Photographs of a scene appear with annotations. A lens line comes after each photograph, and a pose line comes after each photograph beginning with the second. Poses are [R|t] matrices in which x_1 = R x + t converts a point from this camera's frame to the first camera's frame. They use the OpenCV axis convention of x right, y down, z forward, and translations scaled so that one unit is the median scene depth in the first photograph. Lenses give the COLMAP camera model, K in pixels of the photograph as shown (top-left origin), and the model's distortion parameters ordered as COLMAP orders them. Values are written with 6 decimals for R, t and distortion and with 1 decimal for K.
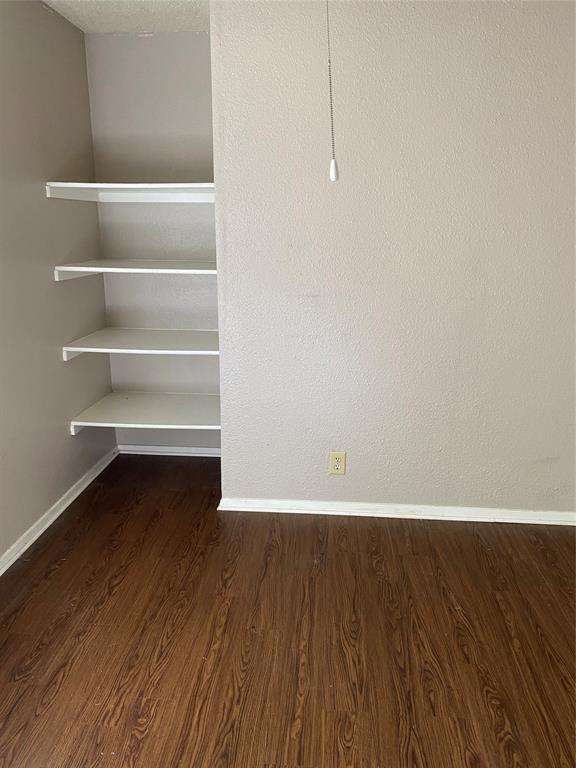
lens RADIAL K [[586.9, 0, 293.8], [0, 586.9, 383.8], [0, 0, 1]] dist [0.047098, -0.062298]
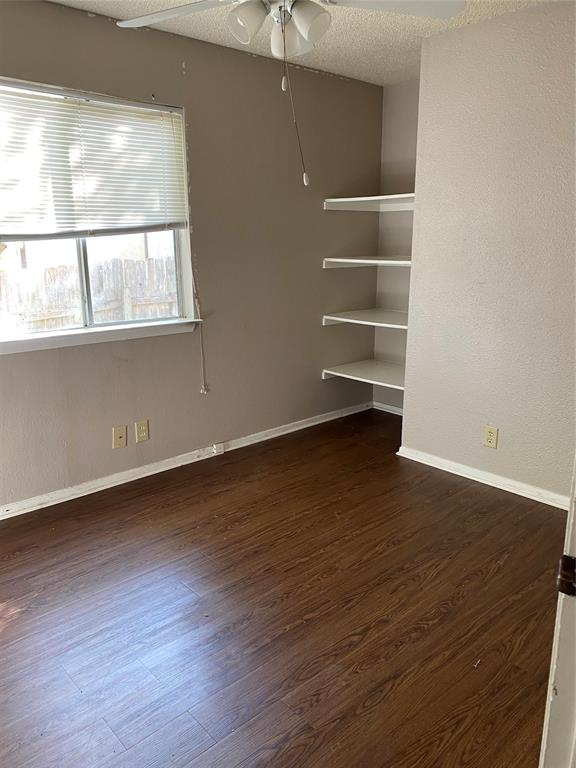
lens RADIAL K [[586.9, 0, 285.4], [0, 586.9, 383.5], [0, 0, 1]] dist [0.047098, -0.062298]
pose [[0.722527, 0.157919, -0.673065, 0.530405], [-0.170615, 0.984180, 0.047763, 0.048492], [0.669959, 0.080325, 0.738040, -0.093437]]
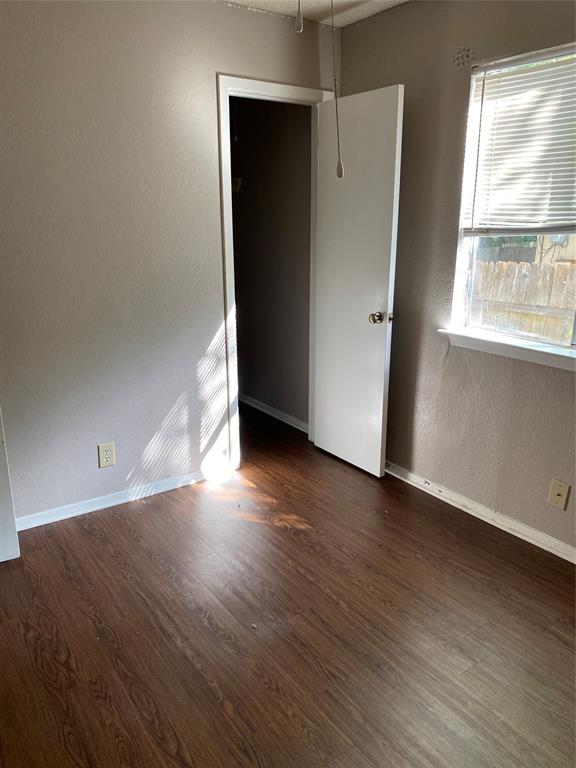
lens RADIAL K [[586.9, 0, 295.7], [0, 586.9, 387.0], [0, 0, 1]] dist [0.047098, -0.062298]
pose [[-0.765485, 0.162301, -0.622648, 0.367033], [-0.185629, 0.870822, 0.455204, -0.204523], [0.616096, 0.464033, -0.636474, 0.779478]]
